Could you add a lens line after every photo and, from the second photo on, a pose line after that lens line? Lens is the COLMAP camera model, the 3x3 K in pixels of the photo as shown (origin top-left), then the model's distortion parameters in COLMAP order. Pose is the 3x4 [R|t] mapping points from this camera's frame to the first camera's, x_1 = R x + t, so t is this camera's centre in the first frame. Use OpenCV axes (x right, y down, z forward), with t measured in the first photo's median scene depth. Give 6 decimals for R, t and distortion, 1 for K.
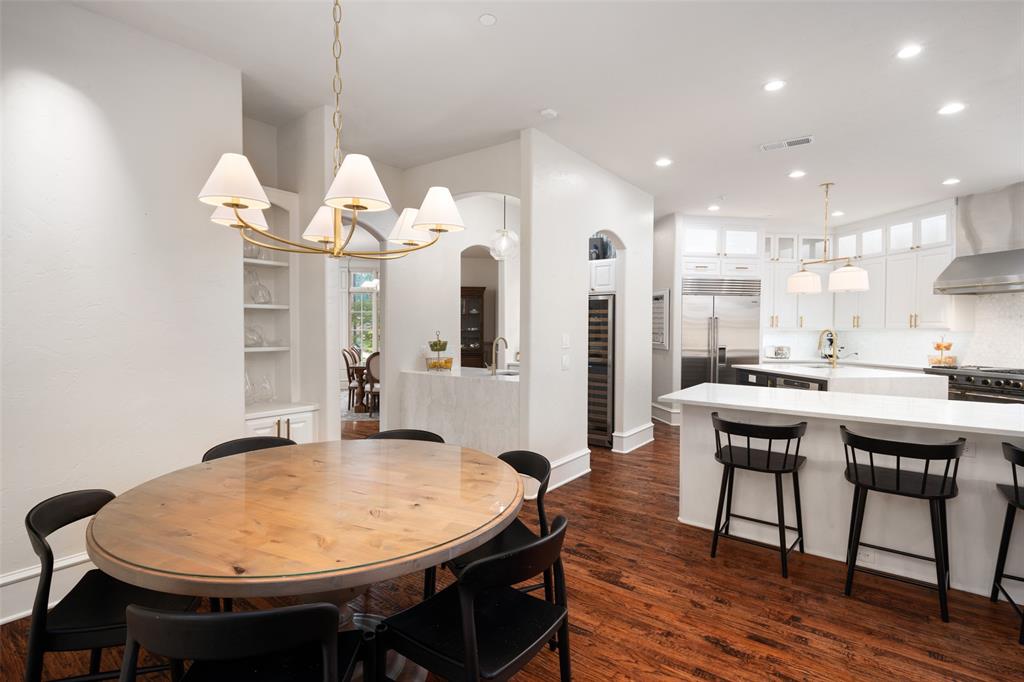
lens RADIAL K [[494.8, 0, 512.0], [0, 494.8, 341.0], [0, 0, 1]] dist [0.000328, -0.000226]
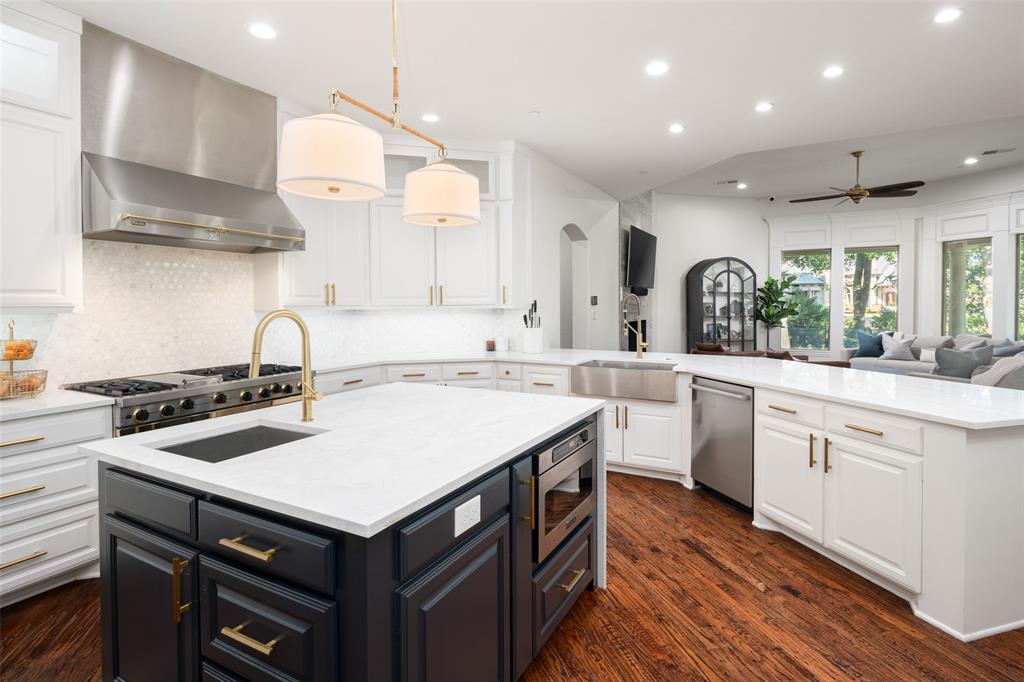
lens RADIAL K [[497.0, 0, 505.3], [0, 497.0, 309.7], [0, 0, 1]] dist [-0.002262, -0.000963]
pose [[-0.792114, -0.012163, 0.610252, 0.282768], [0.012864, 0.999247, 0.036613, -0.031991], [-0.610237, 0.036852, -0.791361, 1.047177]]
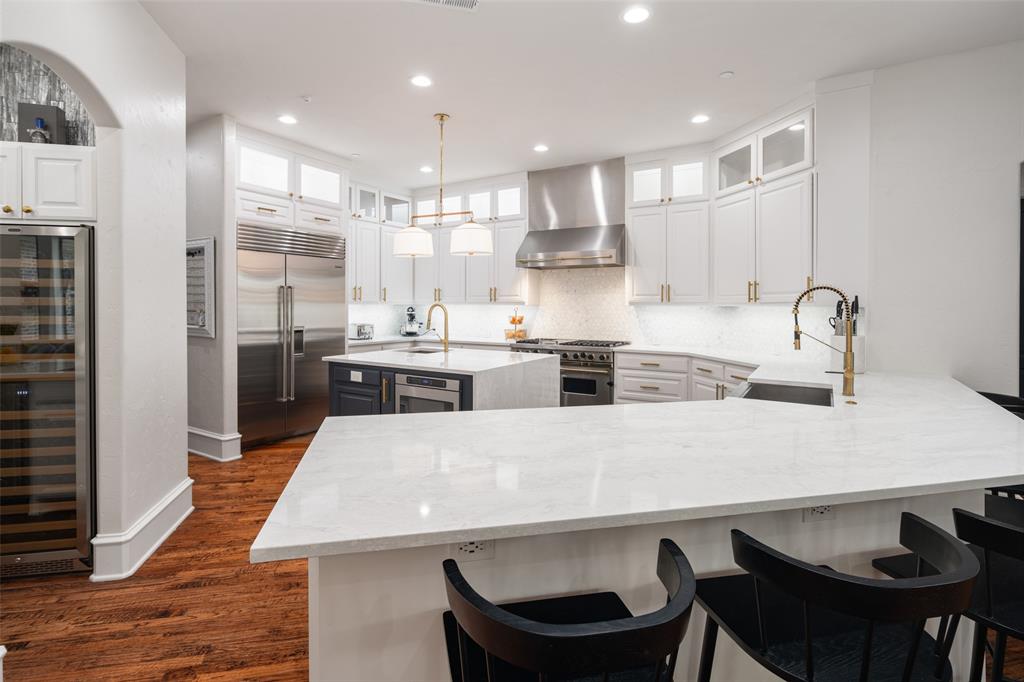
lens RADIAL K [[497.0, 0, 505.3], [0, 497.0, 309.7], [0, 0, 1]] dist [-0.002262, -0.000963]
pose [[0.649771, -0.012320, 0.760030, 0.090320], [0.019627, 0.999807, -0.000573, -0.009717], [-0.759877, 0.015290, 0.649887, 0.355278]]
